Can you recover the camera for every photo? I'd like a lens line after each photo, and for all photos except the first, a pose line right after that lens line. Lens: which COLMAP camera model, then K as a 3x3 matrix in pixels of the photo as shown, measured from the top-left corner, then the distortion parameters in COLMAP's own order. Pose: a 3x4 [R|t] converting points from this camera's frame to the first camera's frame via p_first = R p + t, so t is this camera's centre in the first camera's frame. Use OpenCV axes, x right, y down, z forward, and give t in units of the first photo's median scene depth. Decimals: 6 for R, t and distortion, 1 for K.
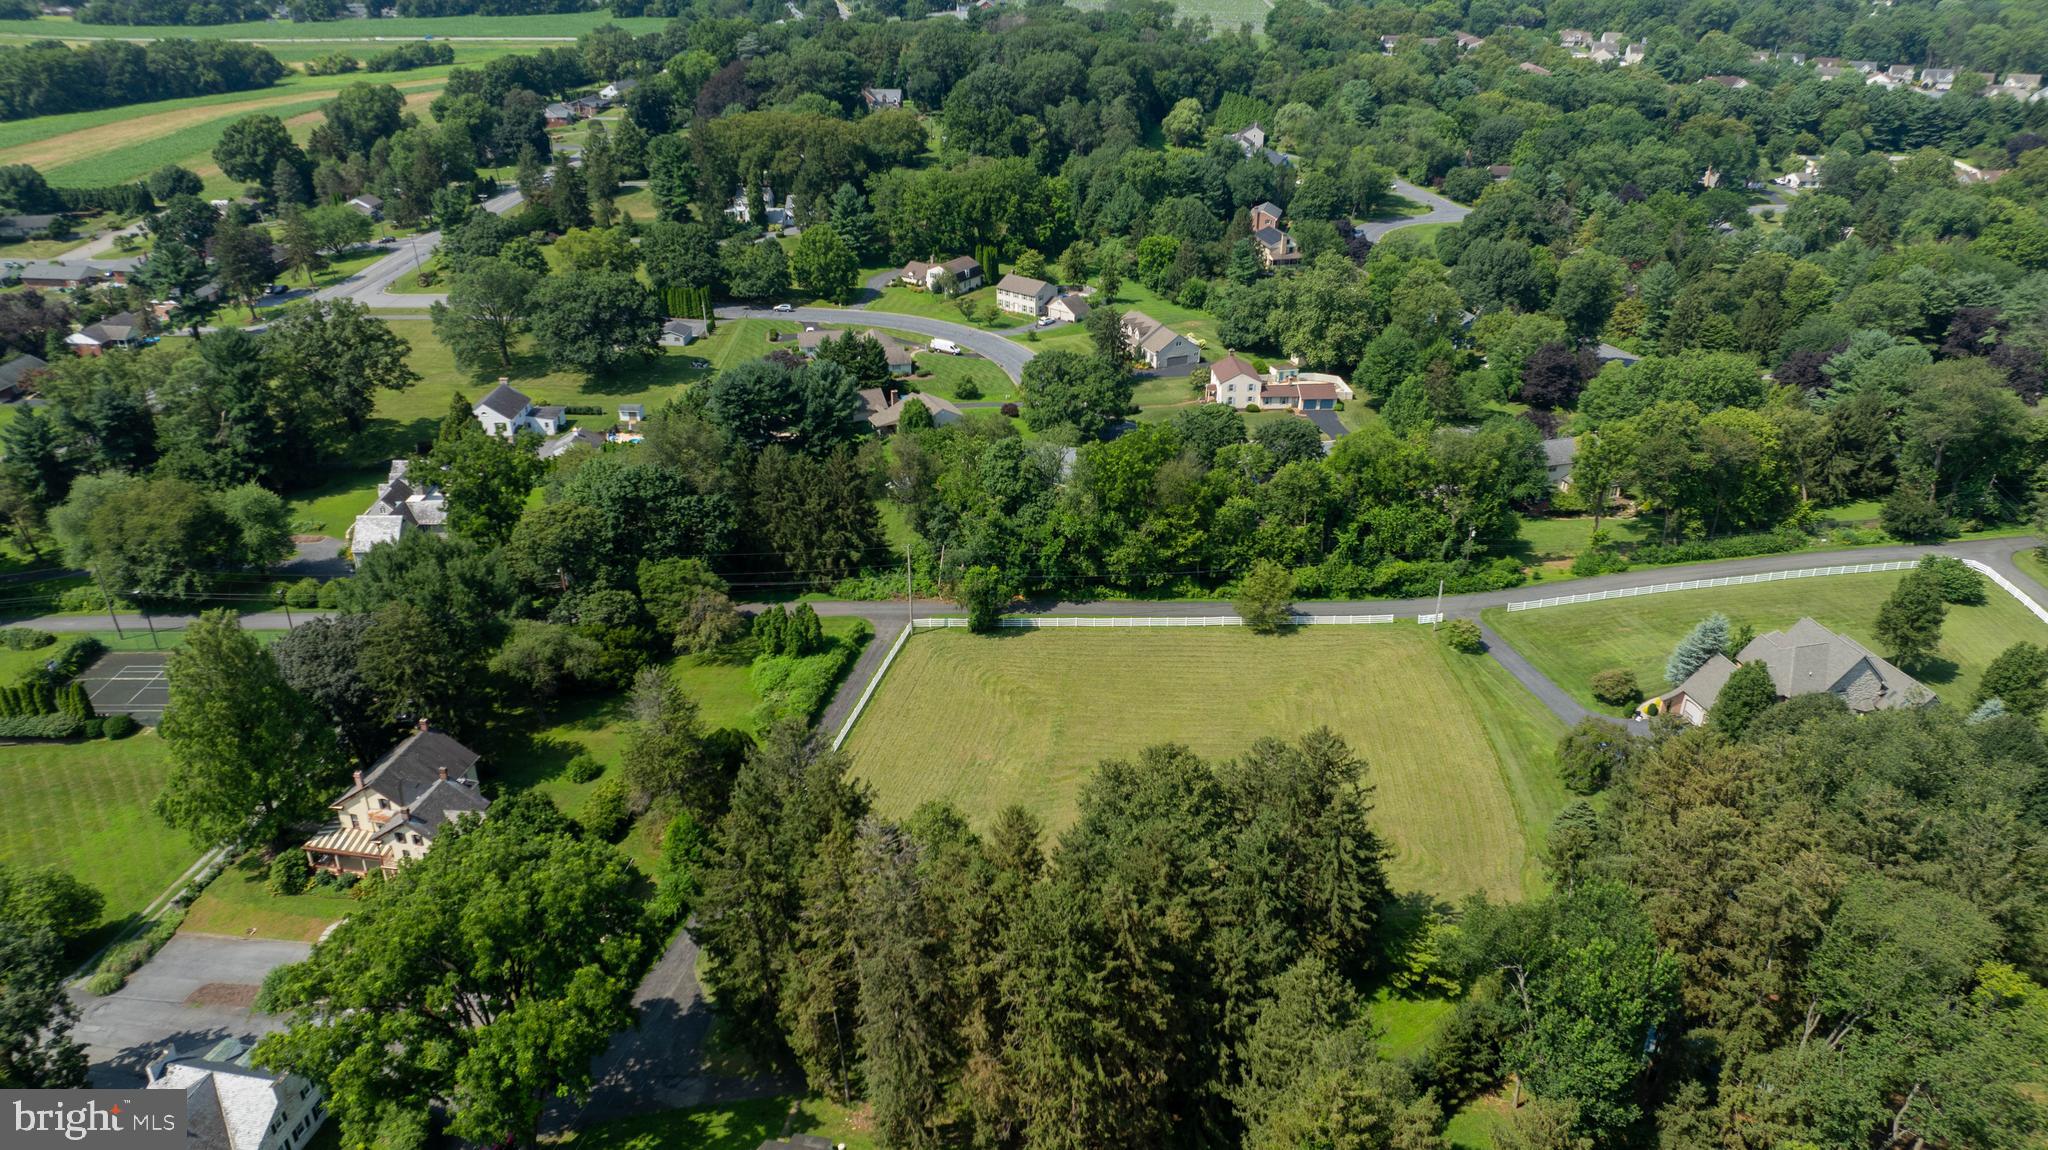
lens RADIAL K [[1442.9, 0, 1020.6], [0, 1442.9, 571.8], [0, 0, 1]] dist [-0.040657, 0.041425]
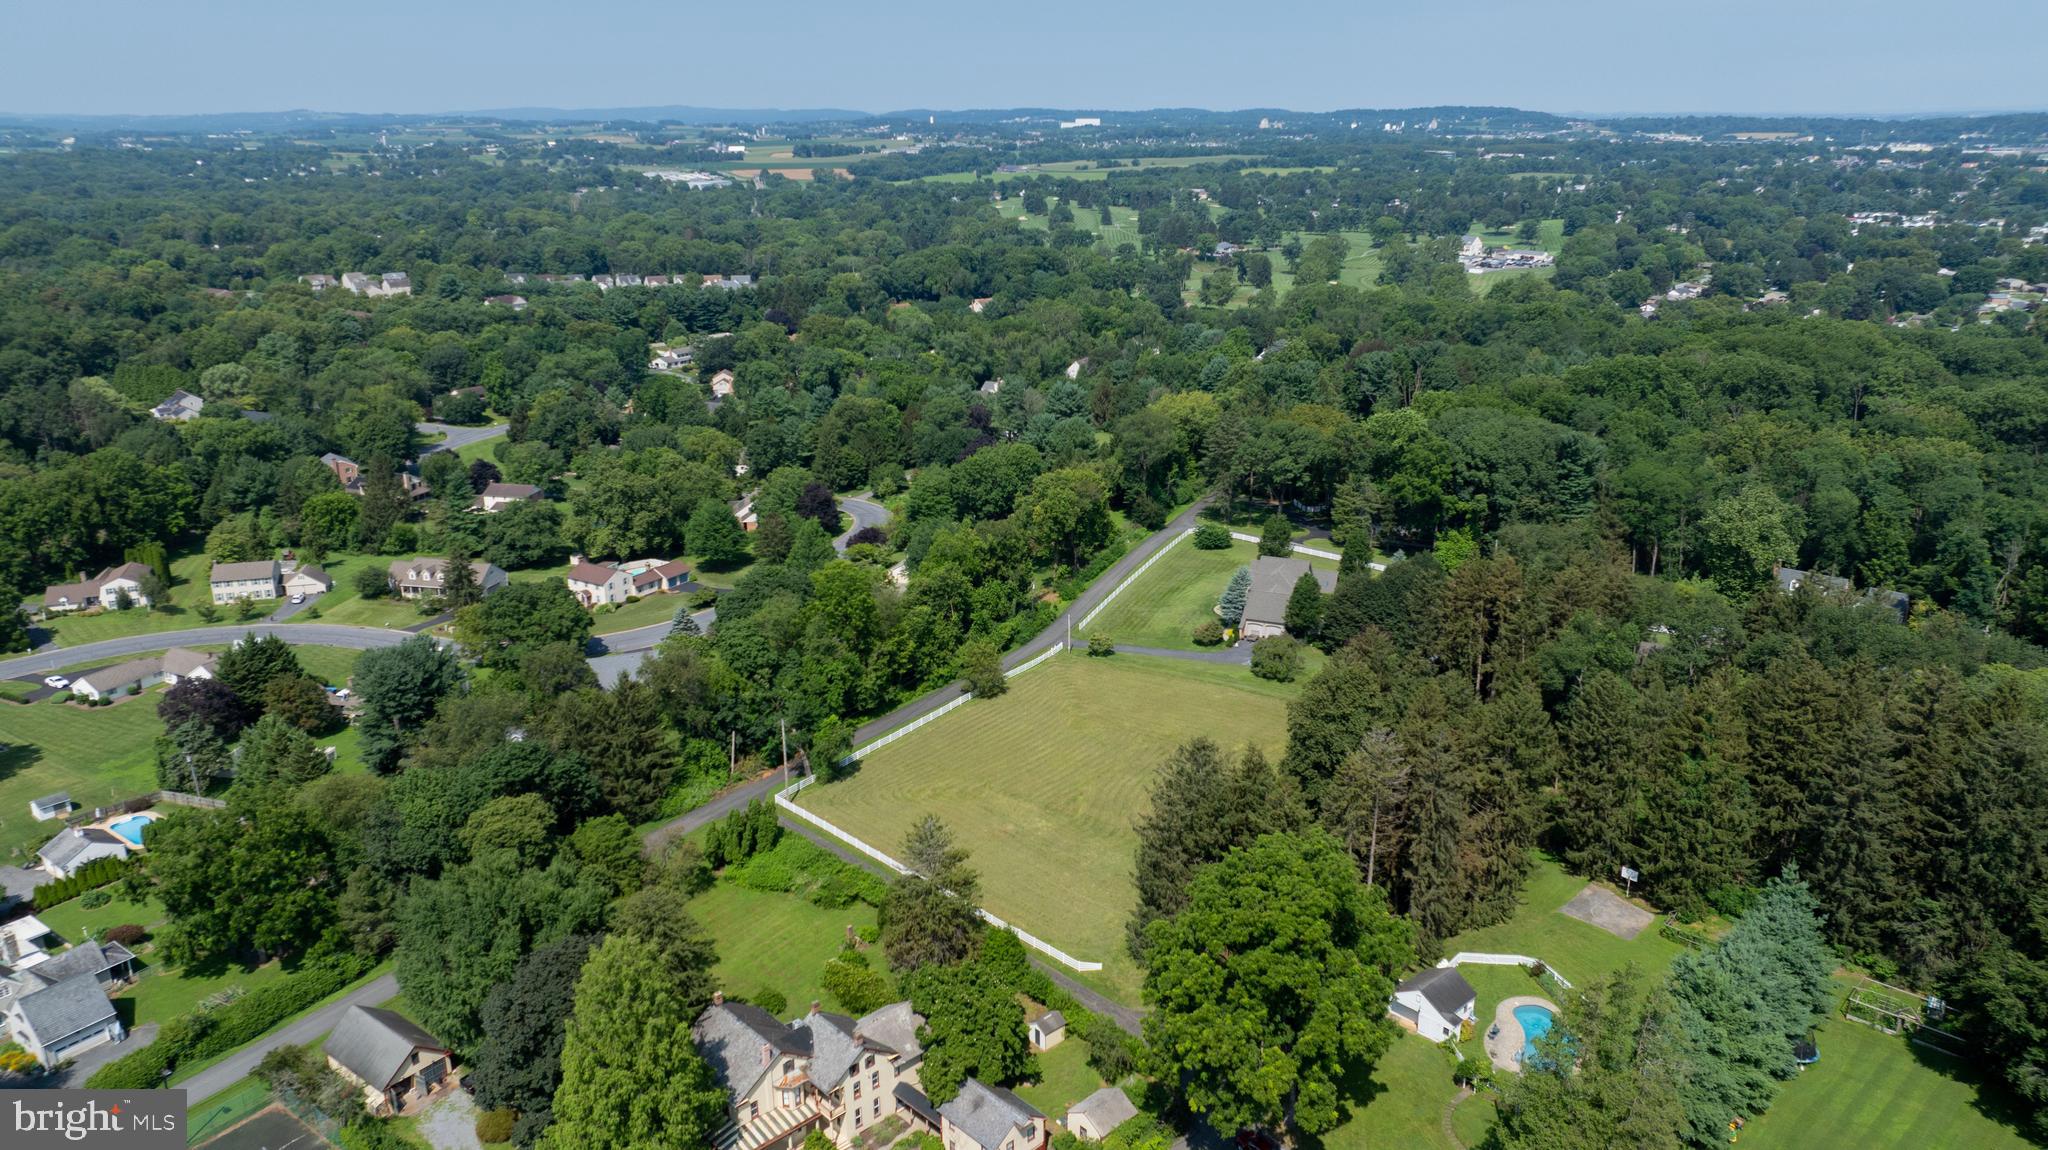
lens RADIAL K [[1442.9, 0, 1024.5], [0, 1442.9, 568.1], [0, 0, 1]] dist [-0.040657, 0.041425]
pose [[0.580663, -0.250401, 0.774681, -0.493230], [0.368573, 0.929286, 0.024109, -0.053071], [-0.725937, 0.271527, 0.631893, 0.104752]]
